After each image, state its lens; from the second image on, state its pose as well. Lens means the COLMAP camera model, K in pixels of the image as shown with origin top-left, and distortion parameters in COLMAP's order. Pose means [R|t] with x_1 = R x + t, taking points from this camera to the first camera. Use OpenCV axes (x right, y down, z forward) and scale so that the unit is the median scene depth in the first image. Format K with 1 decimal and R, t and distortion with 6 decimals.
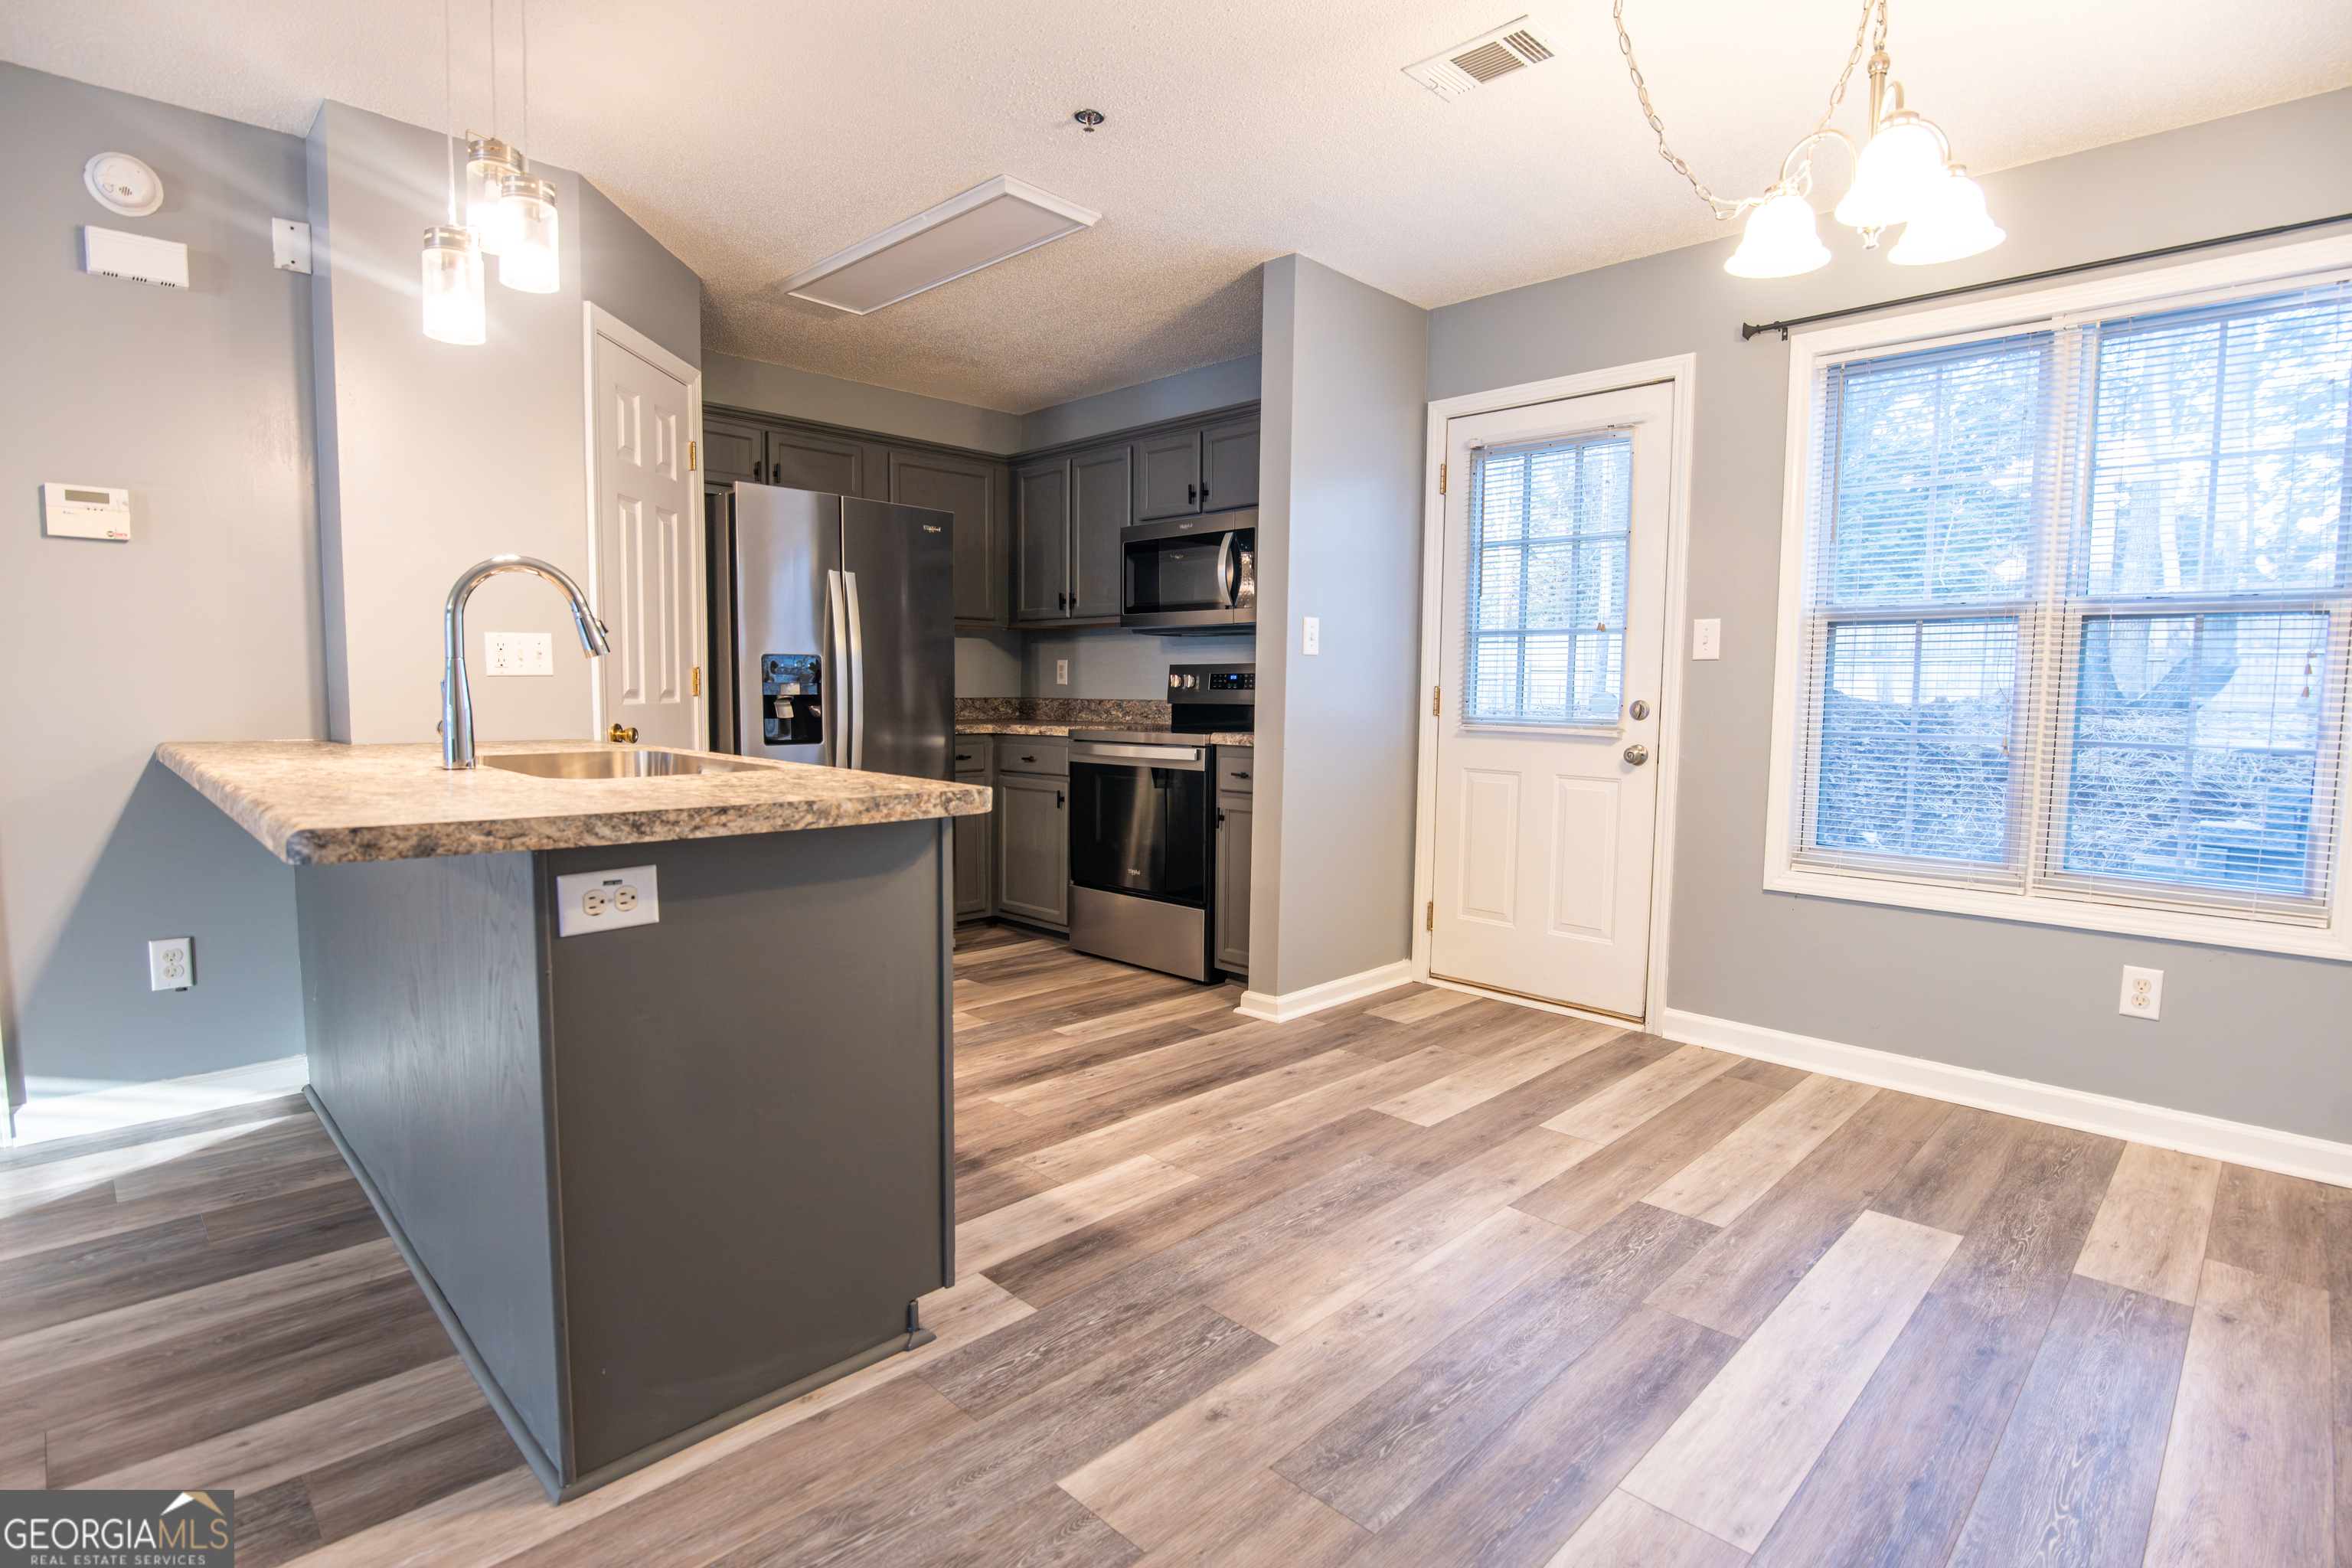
lens RADIAL K [[1144.9, 0, 1228.9], [0, 1144.9, 798.8], [0, 0, 1]] dist [-0.002829, -0.000532]
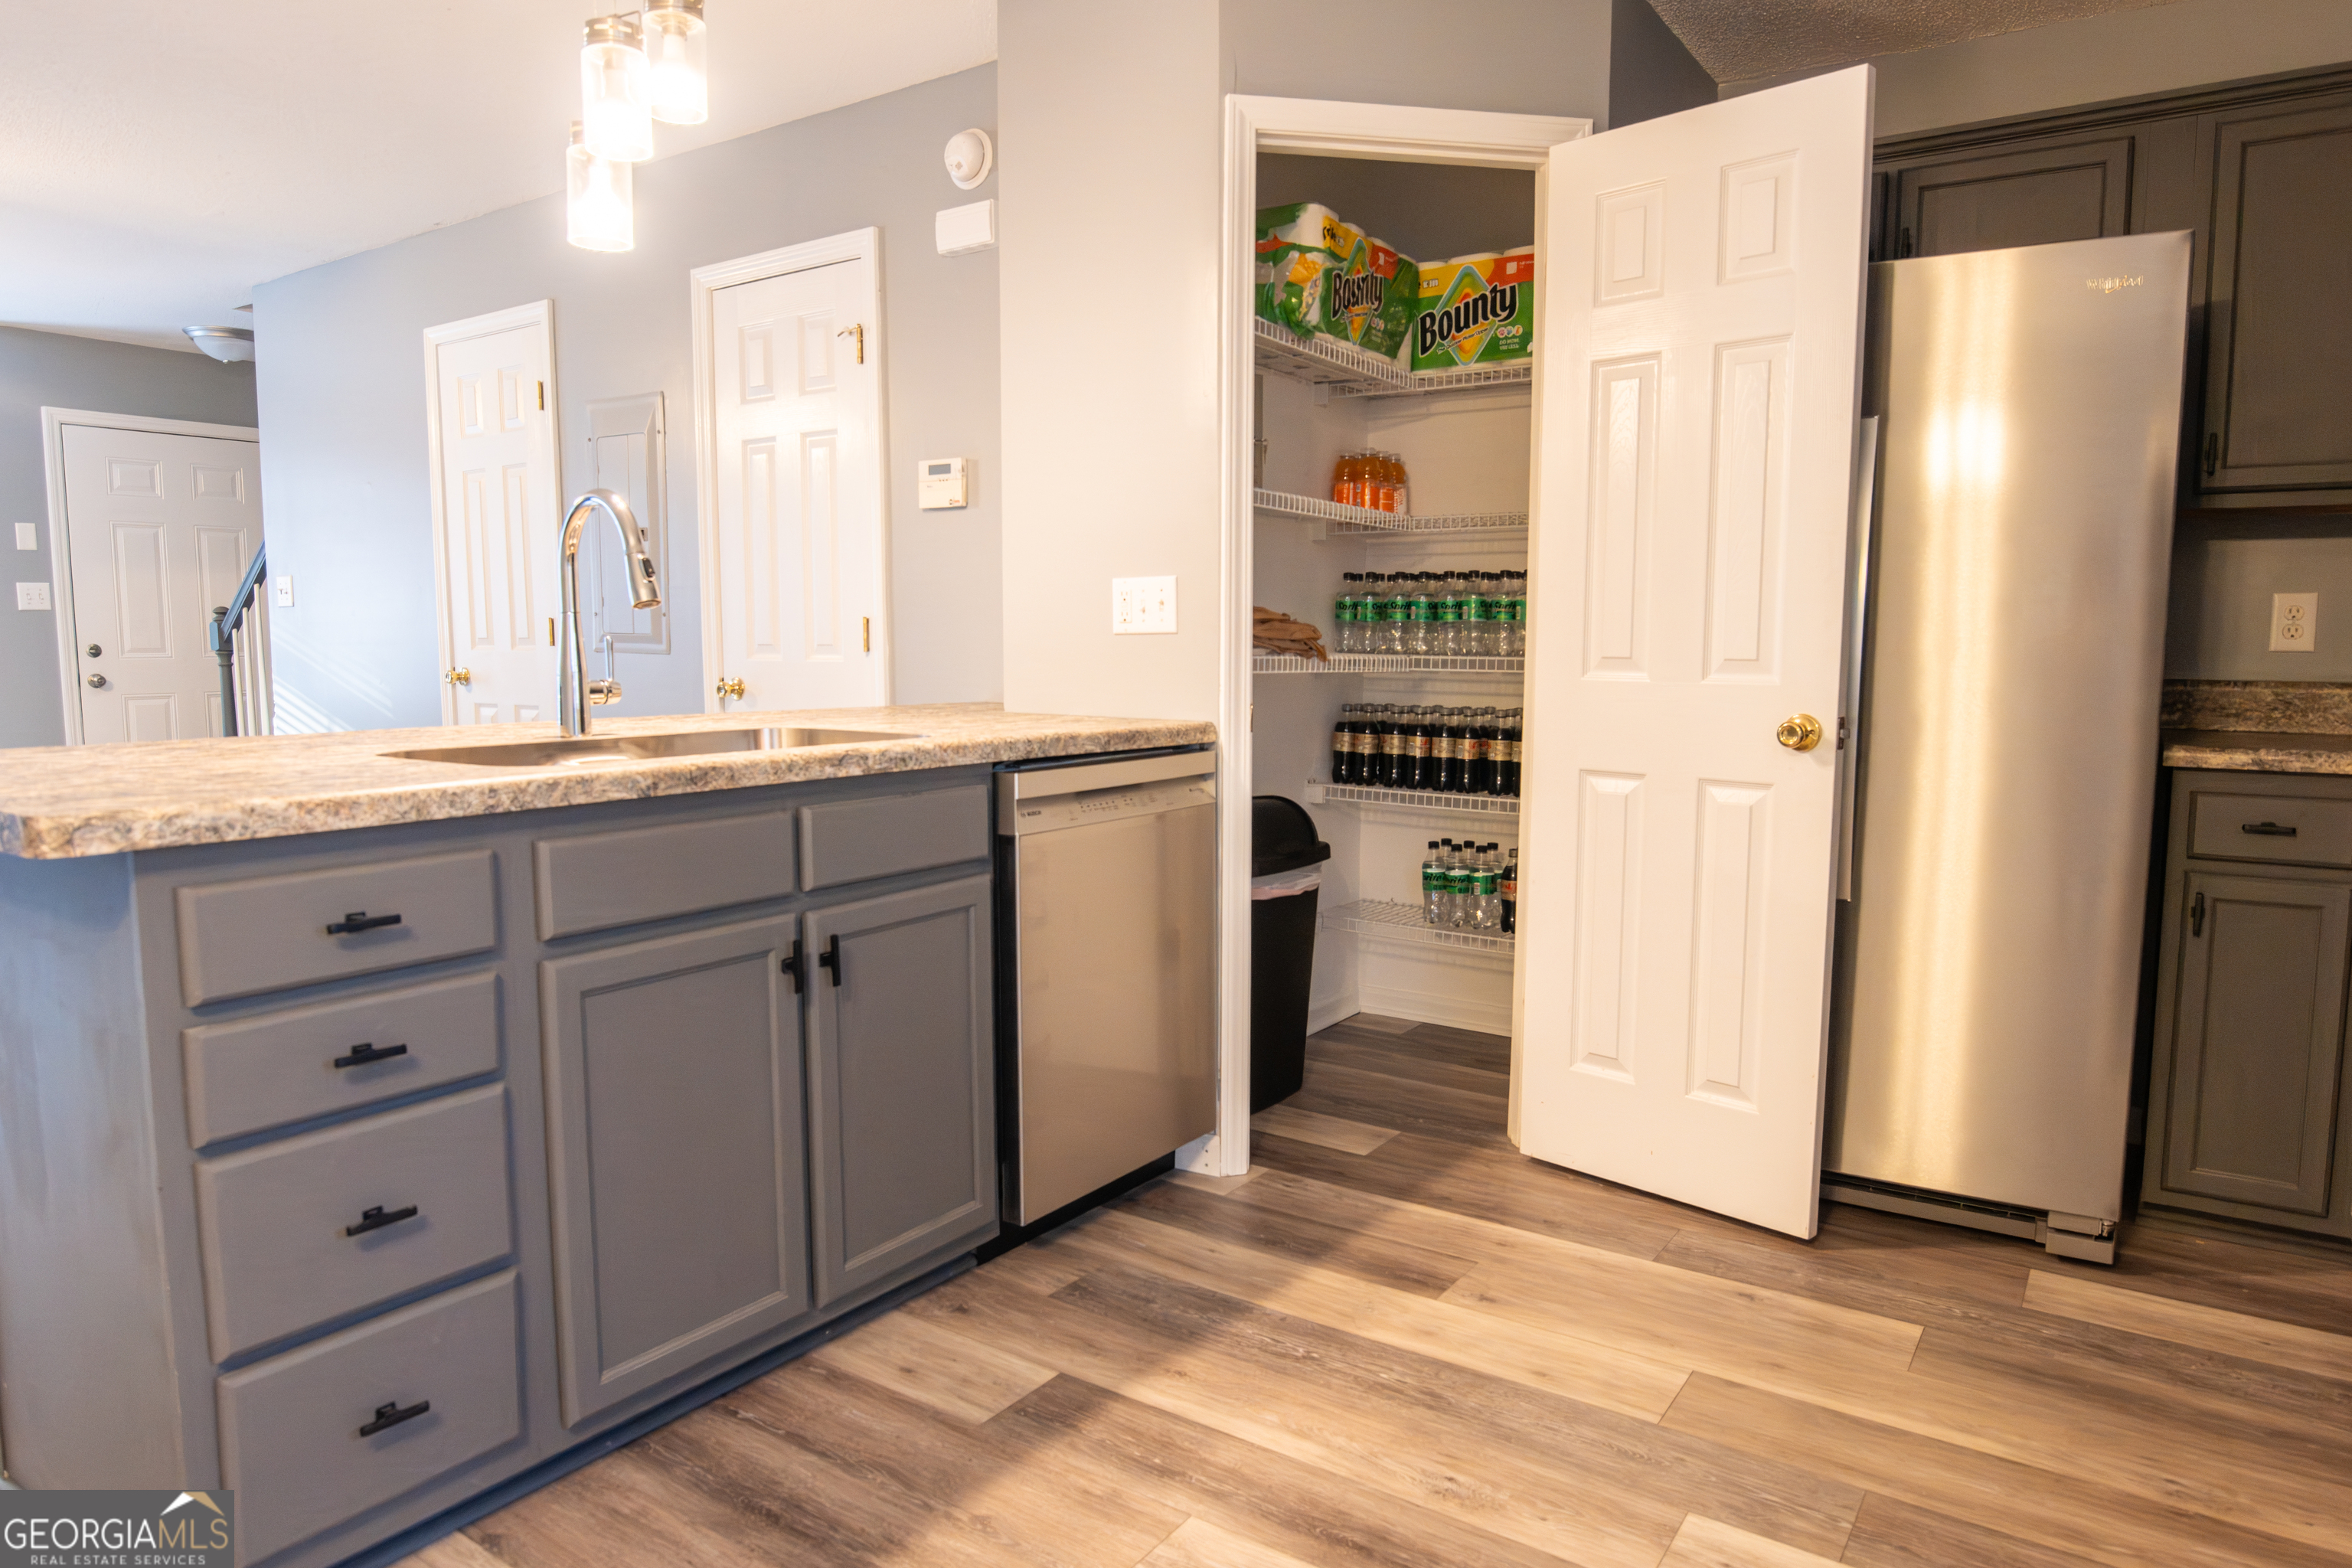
lens RADIAL K [[1485.0, 0, 1176.0], [0, 1485.0, 784.0], [0, 0, 1]] dist [-0.000881, -0.000121]
pose [[0.139634, 0.096726, -0.985468, 0.365517], [-0.094576, 0.991971, 0.083963, -0.092019], [0.985676, 0.081478, 0.147661, 0.870299]]
